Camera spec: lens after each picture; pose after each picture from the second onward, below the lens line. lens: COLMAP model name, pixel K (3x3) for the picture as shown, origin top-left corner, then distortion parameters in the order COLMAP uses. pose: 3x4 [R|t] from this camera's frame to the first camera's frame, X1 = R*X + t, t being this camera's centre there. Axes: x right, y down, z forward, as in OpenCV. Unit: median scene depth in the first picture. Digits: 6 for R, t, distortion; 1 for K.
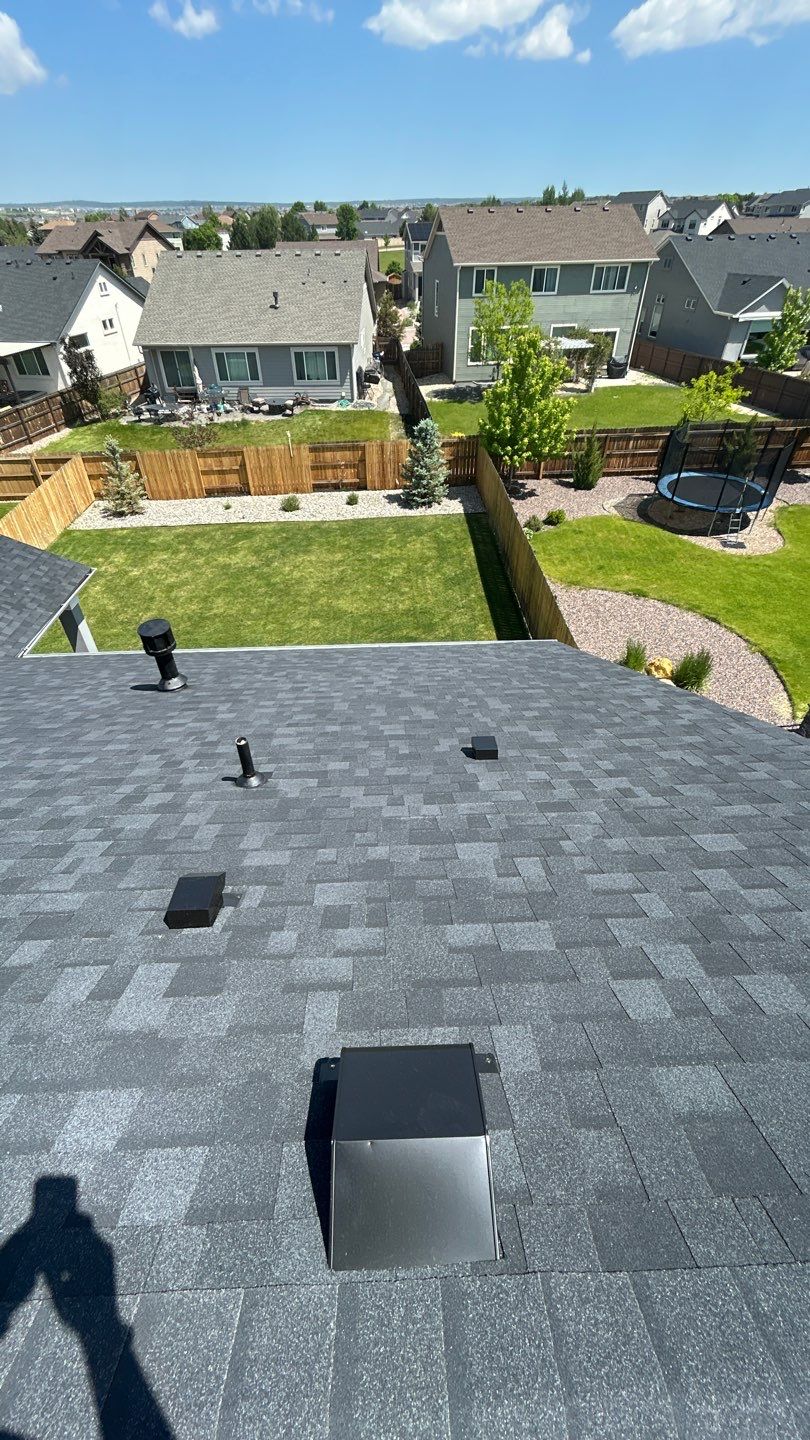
lens RADIAL K [[581.1, 0, 401.1], [0, 581.1, 720.3], [0, 0, 1]] dist [-0.000521, 0.000873]
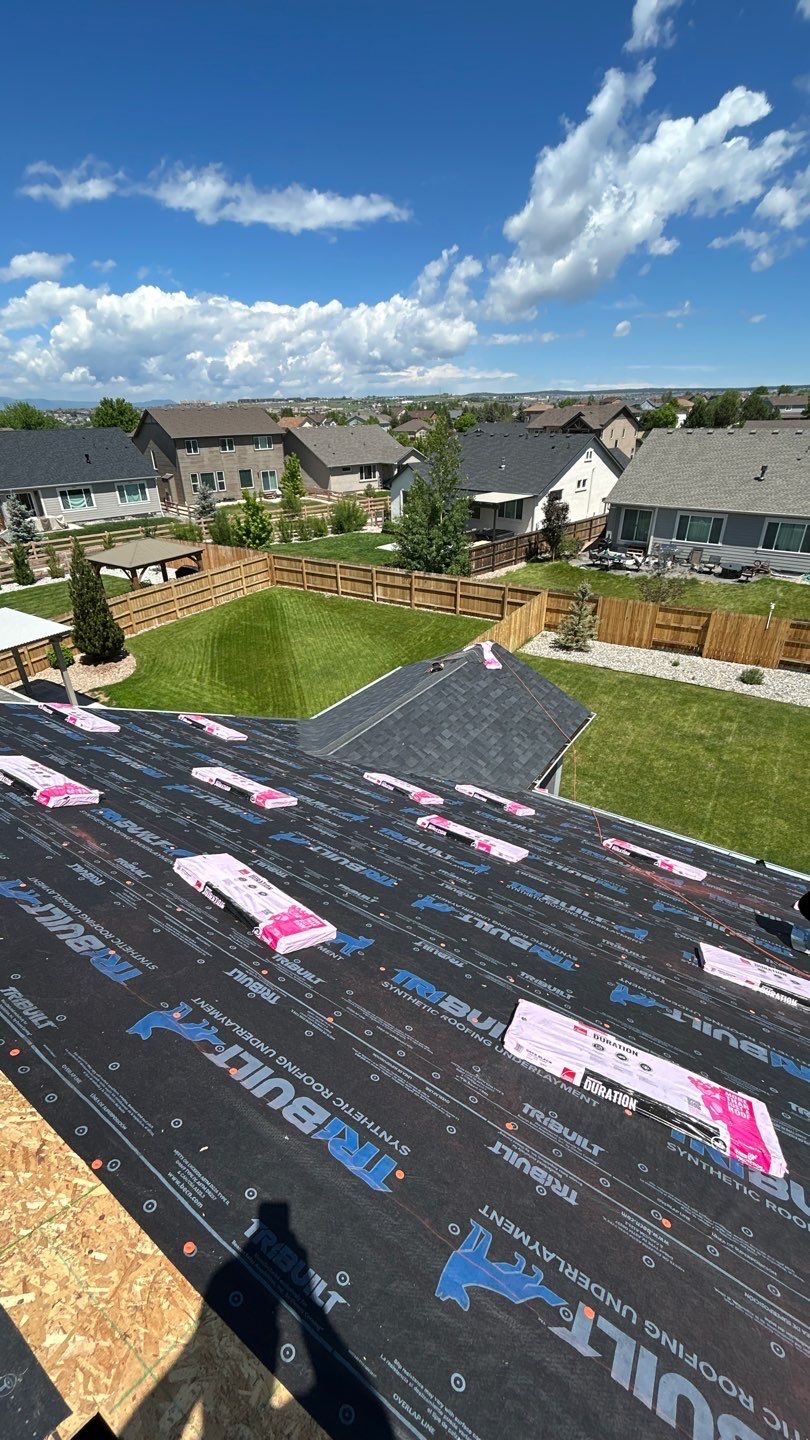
lens RADIAL K [[580.3, 0, 400.0], [0, 580.3, 722.4], [0, 0, 1]] dist [-0.007216, 0.005411]
pose [[0.813398, 0.270353, -0.515066, -0.151327], [-0.370428, 0.923432, -0.100283, -0.014017], [0.448517, 0.272365, 0.851264, 0.009358]]
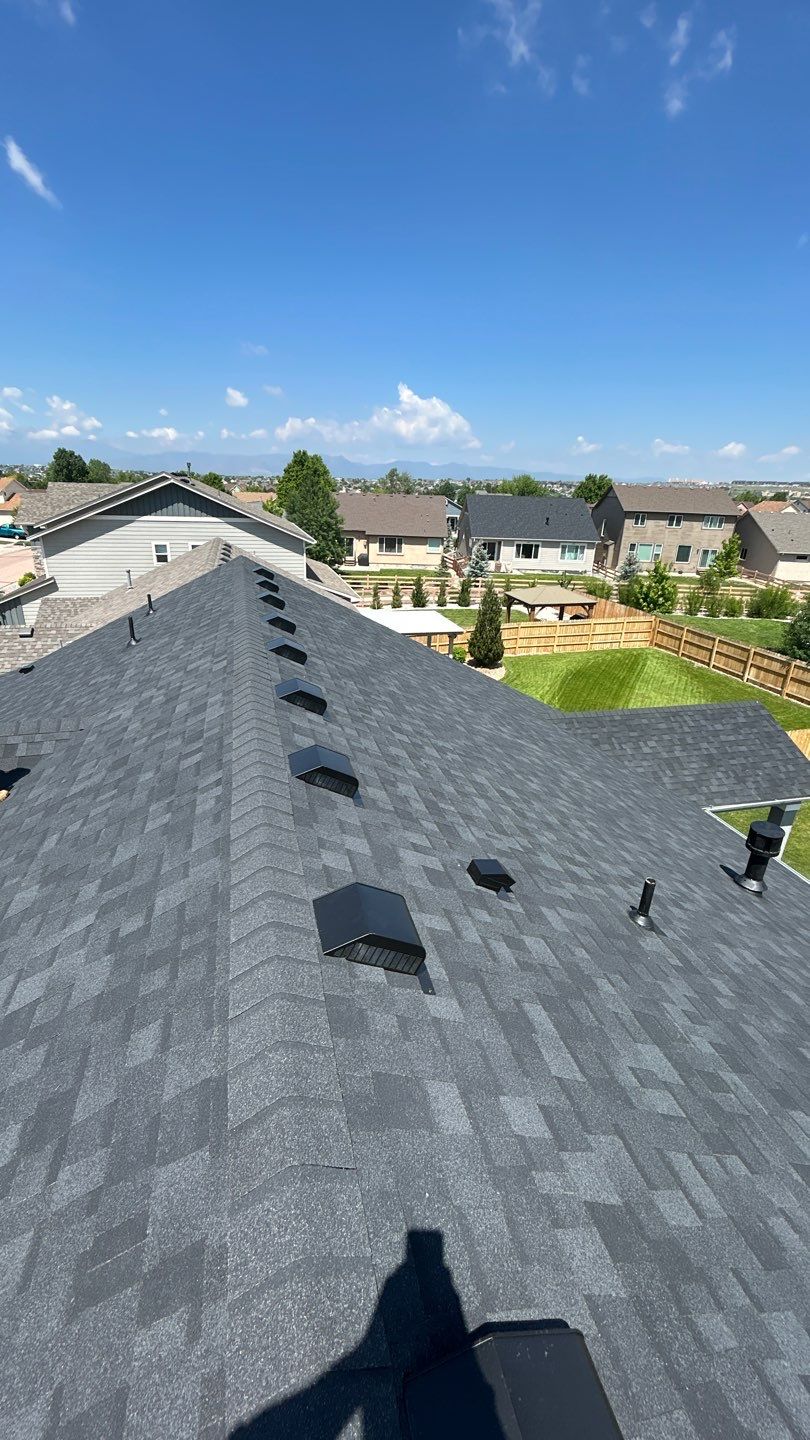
lens RADIAL K [[581.1, 0, 401.1], [0, 581.1, 720.3], [0, 0, 1]] dist [-0.000521, 0.000873]
pose [[0.223188, 0.383400, -0.896210, 0.075424], [-0.660842, 0.735378, 0.150023, -0.006412], [0.716572, 0.558770, 0.417495, -0.004400]]
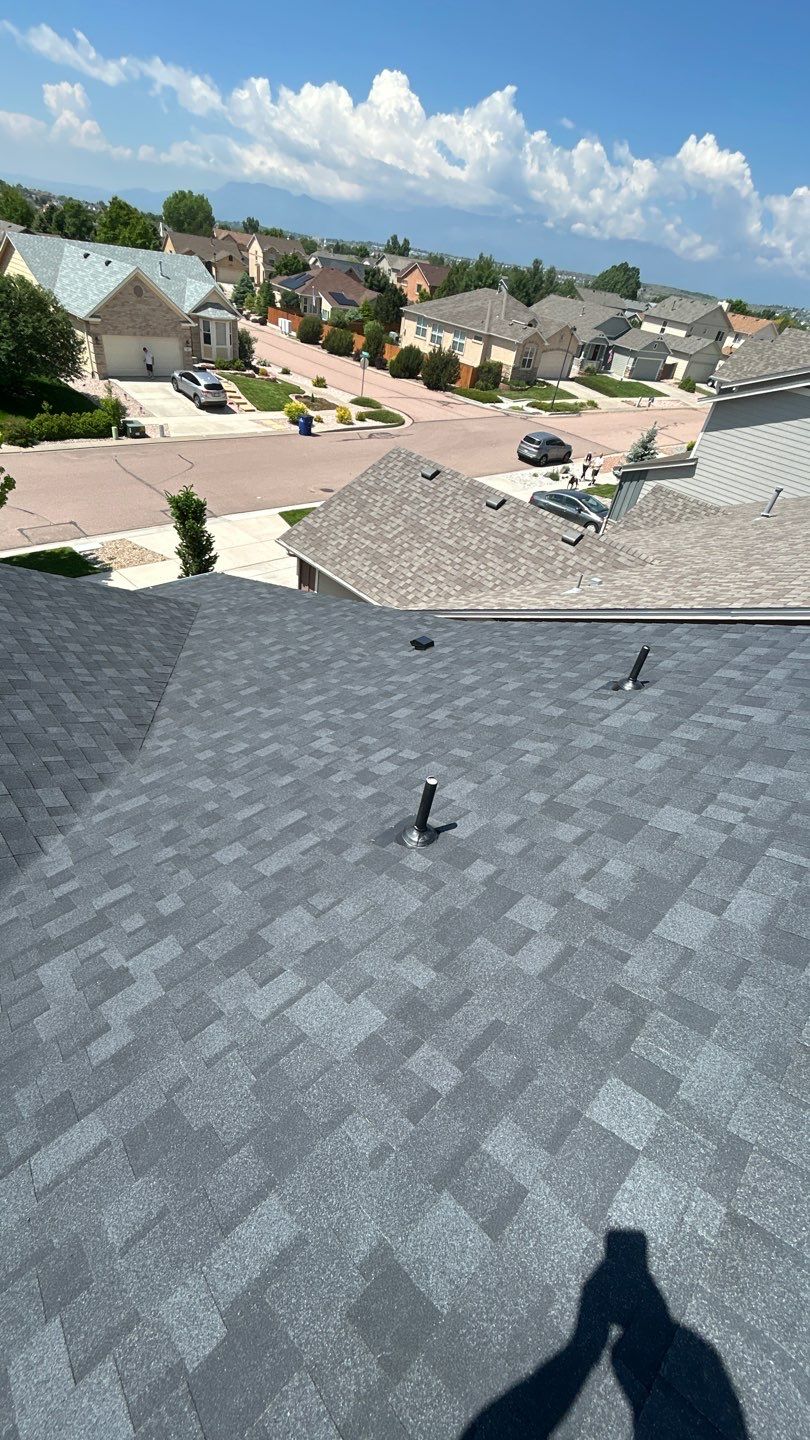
lens RADIAL K [[581.1, 0, 401.1], [0, 581.1, 720.3], [0, 0, 1]] dist [-0.000521, 0.000873]
pose [[-0.732838, 0.355317, -0.580257, -0.240241], [-0.536737, 0.222231, 0.813957, 0.021733], [0.418164, 0.907945, 0.027853, -0.026839]]
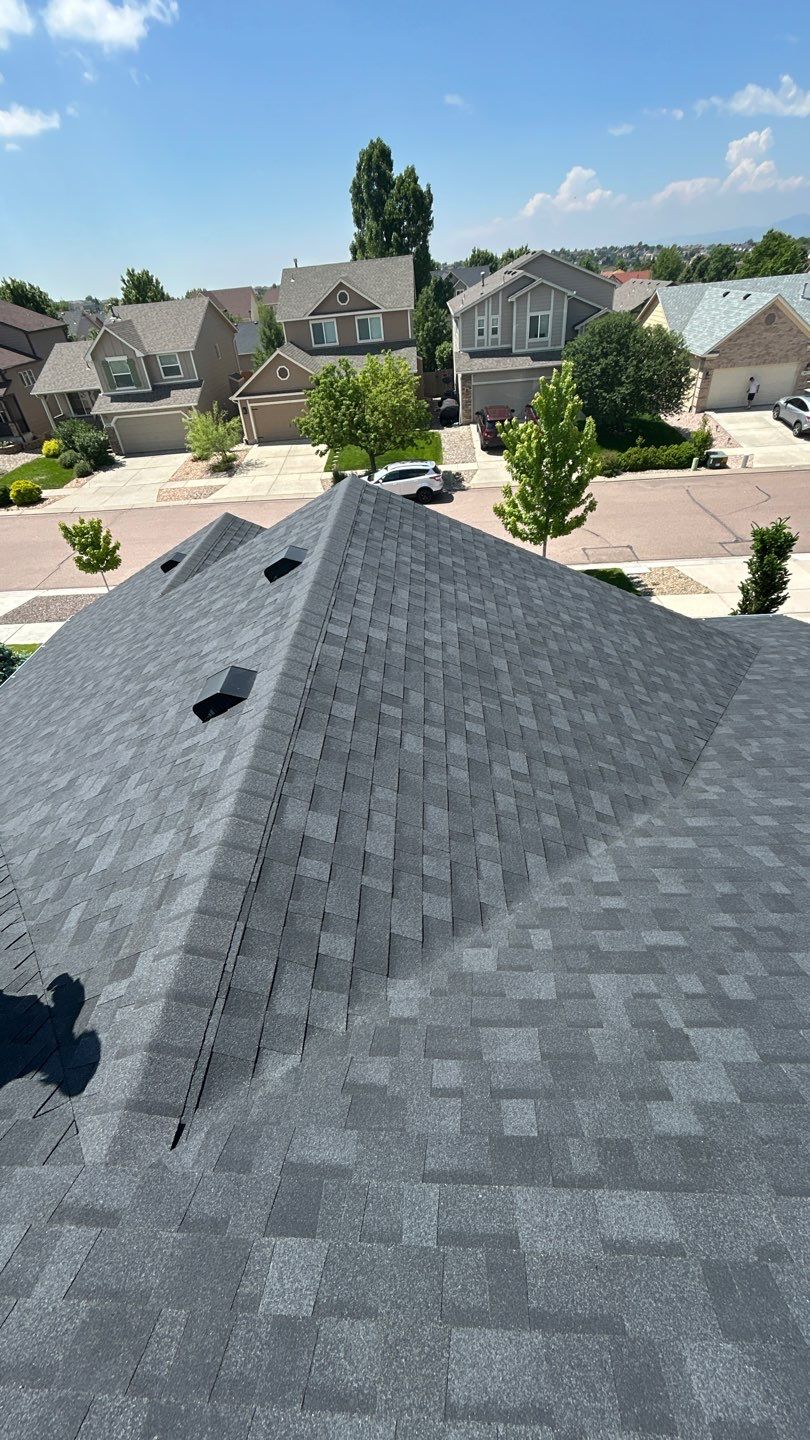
lens RADIAL K [[583.6, 0, 400.0], [0, 583.6, 721.4], [0, 0, 1]] dist [-0.011735, 0.006345]
pose [[-0.993707, 0.032770, 0.107110, -0.215542], [0.111349, 0.185234, 0.976366, 0.037853], [0.012156, 0.982148, -0.187717, -0.036307]]
